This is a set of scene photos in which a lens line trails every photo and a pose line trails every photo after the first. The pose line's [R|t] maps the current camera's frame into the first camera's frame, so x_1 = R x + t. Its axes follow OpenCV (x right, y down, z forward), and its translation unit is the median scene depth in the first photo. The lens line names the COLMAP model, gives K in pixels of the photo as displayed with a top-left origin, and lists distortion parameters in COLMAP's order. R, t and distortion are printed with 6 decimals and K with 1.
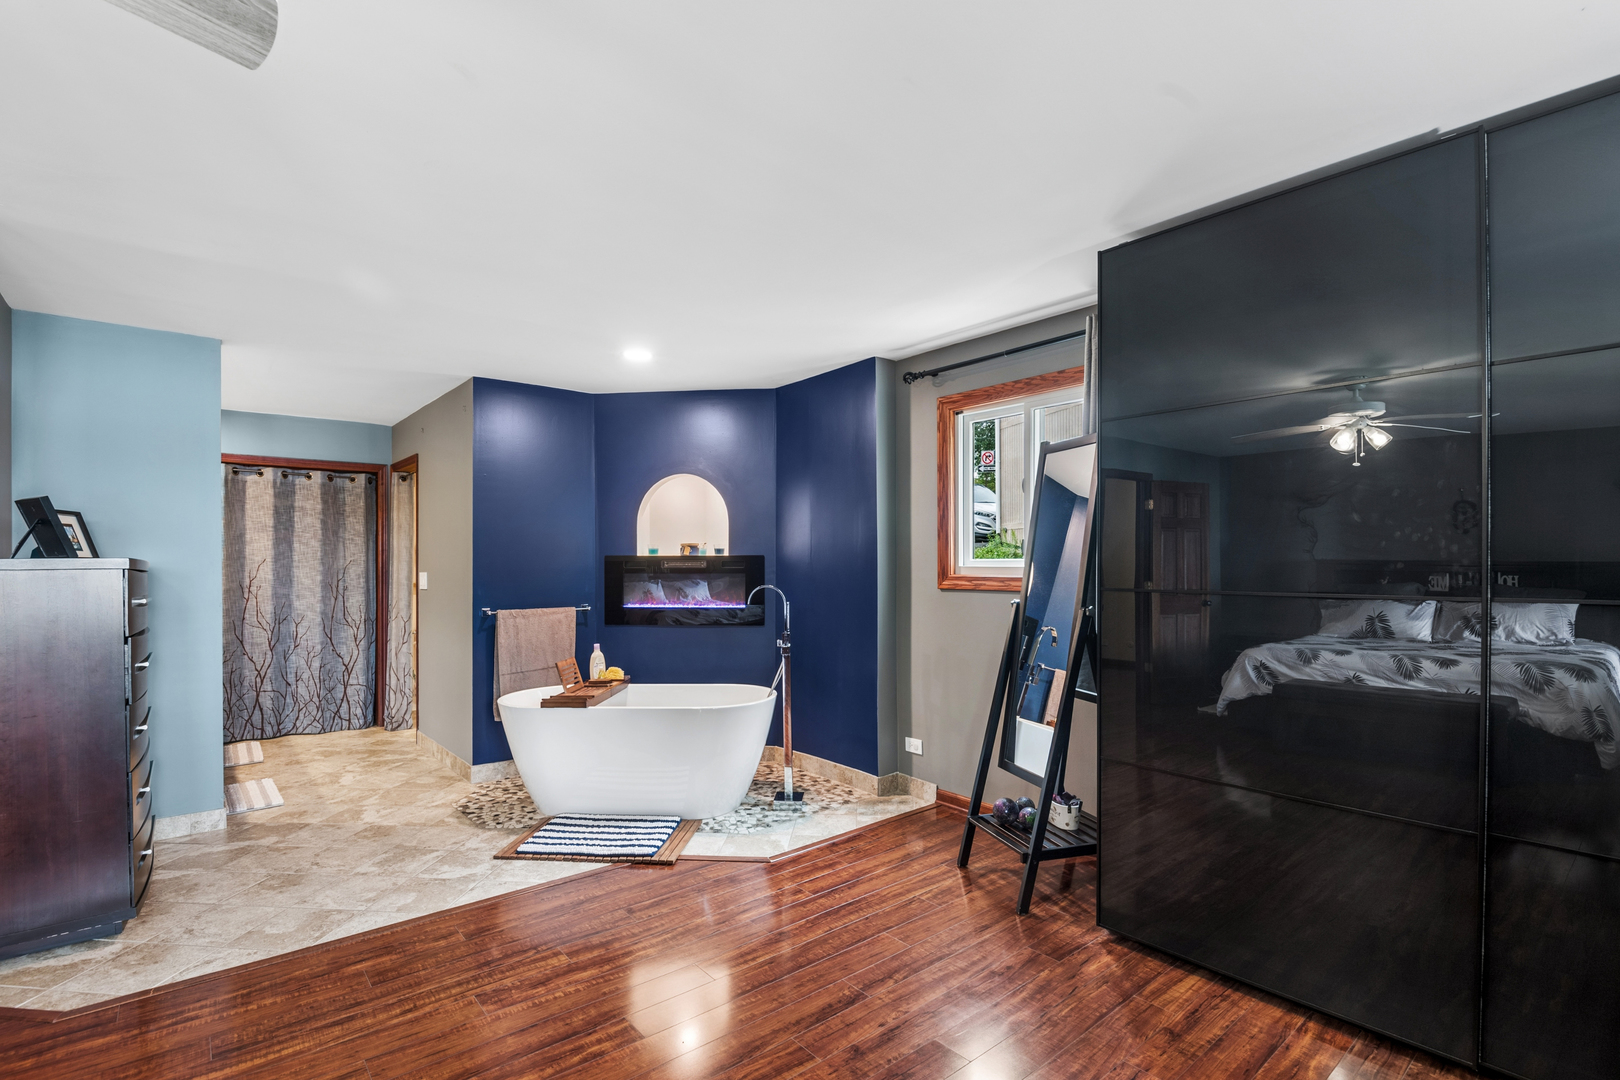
lens RADIAL K [[754.5, 0, 823.9], [0, 754.5, 552.3], [0, 0, 1]] dist [0.001207, -0.015878]
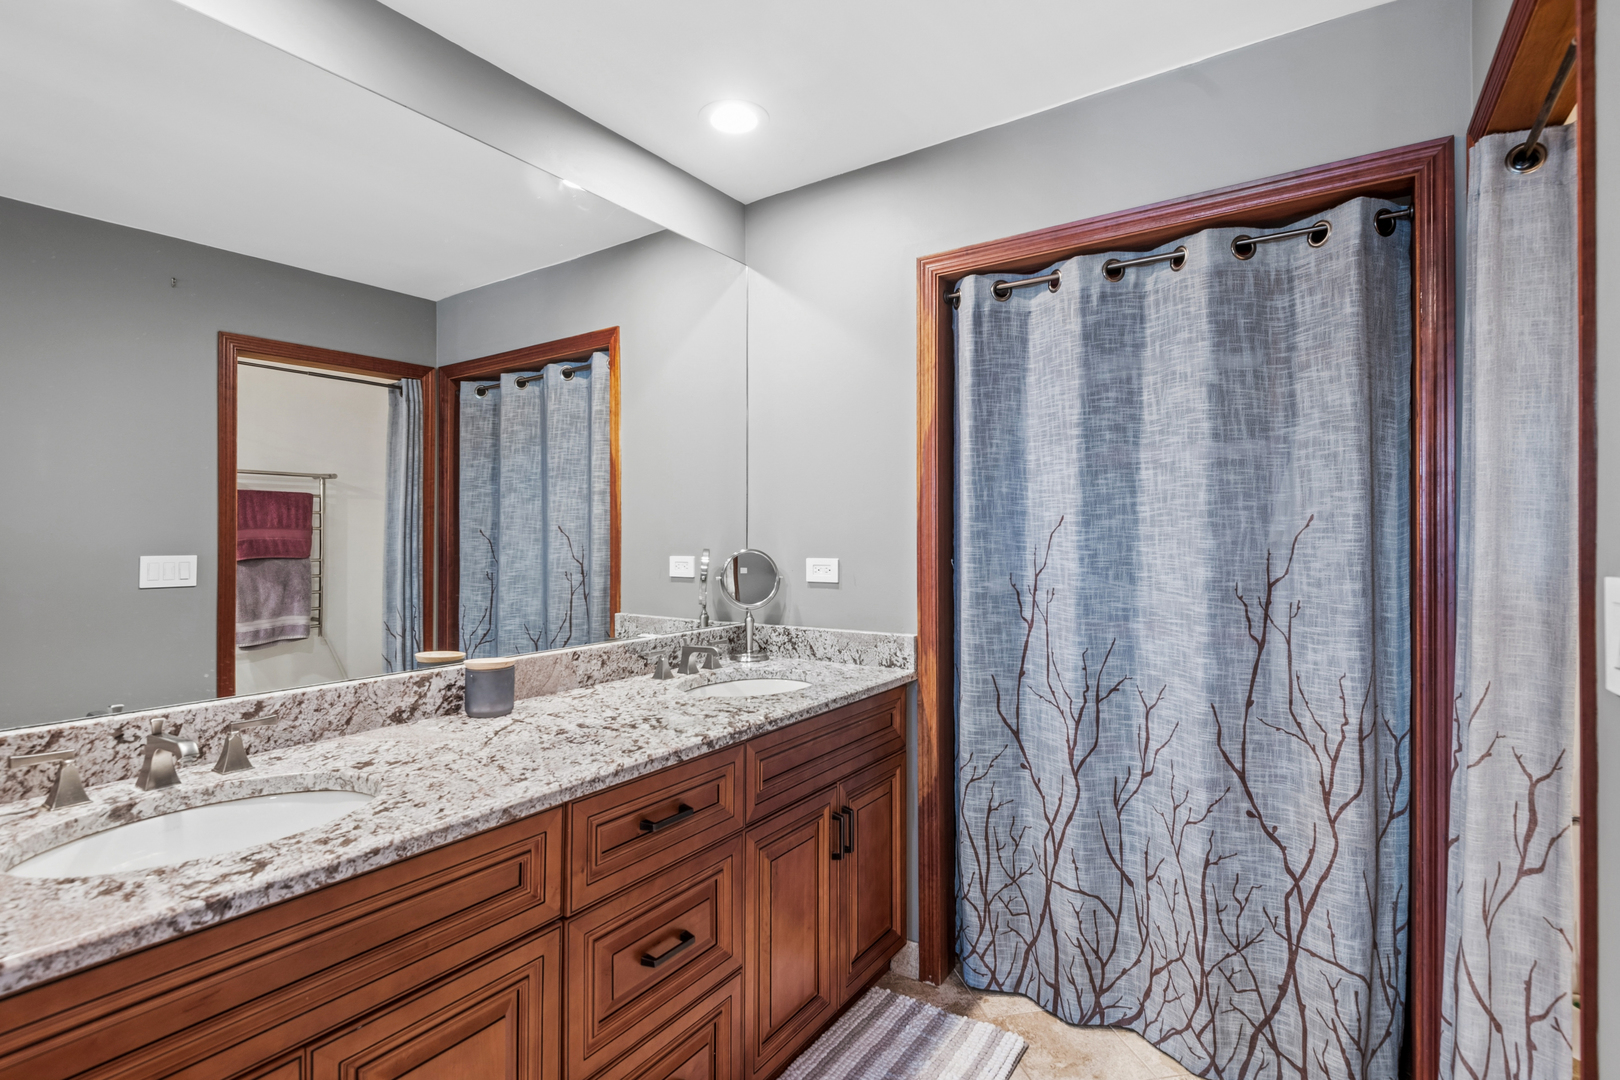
lens RADIAL K [[778.4, 0, 809.0], [0, 778.4, 545.9], [0, 0, 1]] dist [0.027354, -0.017961]
pose [[0.262308, 0.007444, -0.964955, -0.402664], [0.014150, 0.999833, 0.011559, 0.016726], [0.964880, -0.016686, 0.262159, 0.761657]]
